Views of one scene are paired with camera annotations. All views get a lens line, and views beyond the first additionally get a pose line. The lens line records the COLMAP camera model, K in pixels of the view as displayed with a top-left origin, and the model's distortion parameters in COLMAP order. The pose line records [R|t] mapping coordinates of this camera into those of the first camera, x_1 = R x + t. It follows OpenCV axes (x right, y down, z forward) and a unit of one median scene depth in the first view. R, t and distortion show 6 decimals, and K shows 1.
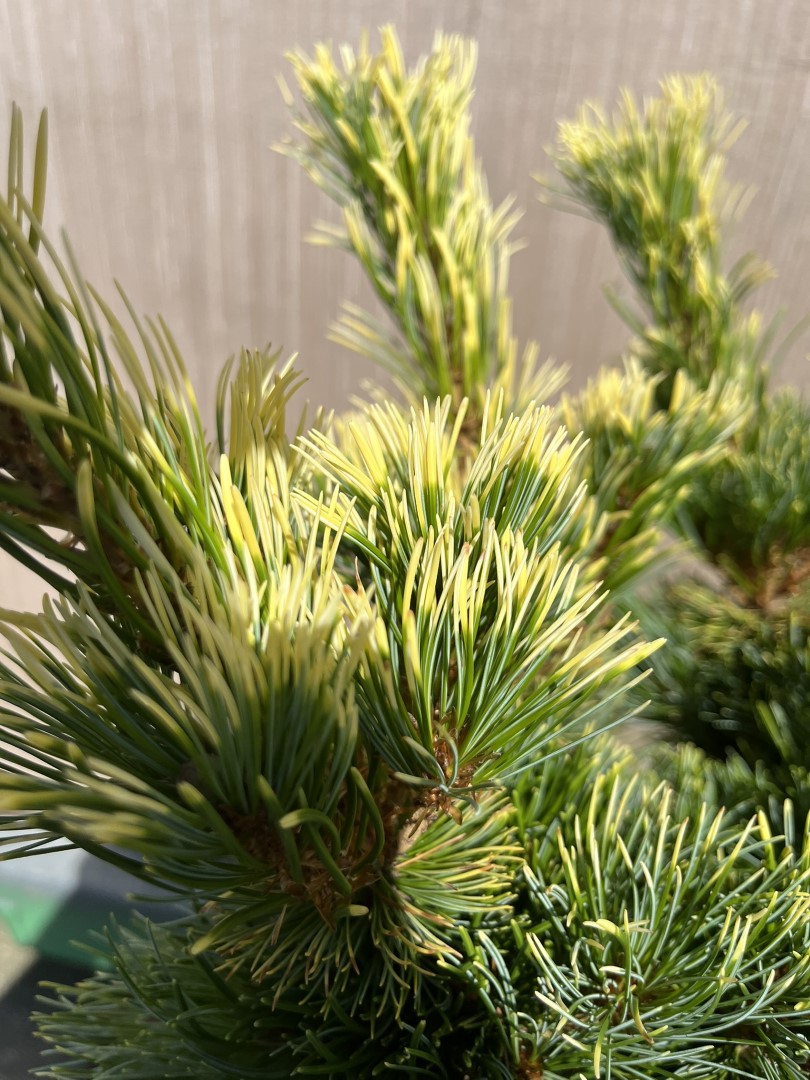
lens RADIAL K [[974.5, 0, 405.0], [0, 974.5, 540.0], [0, 0, 1]] dist [0.114719, -0.228528]
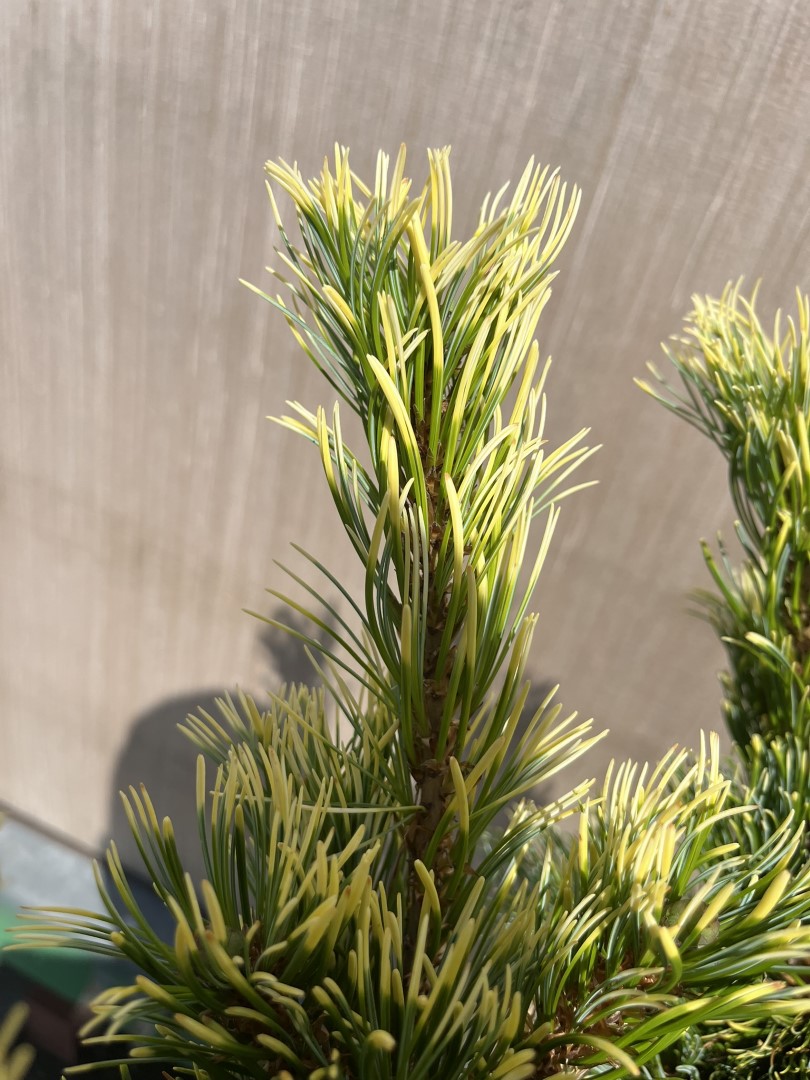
lens RADIAL K [[974.5, 0, 405.0], [0, 974.5, 540.0], [0, 0, 1]] dist [0.114719, -0.228528]
pose [[0.973279, 0.220945, -0.062543, 0.031704], [-0.219919, 0.975249, 0.022926, -0.174248], [0.066060, -0.008559, 0.997779, 0.227810]]
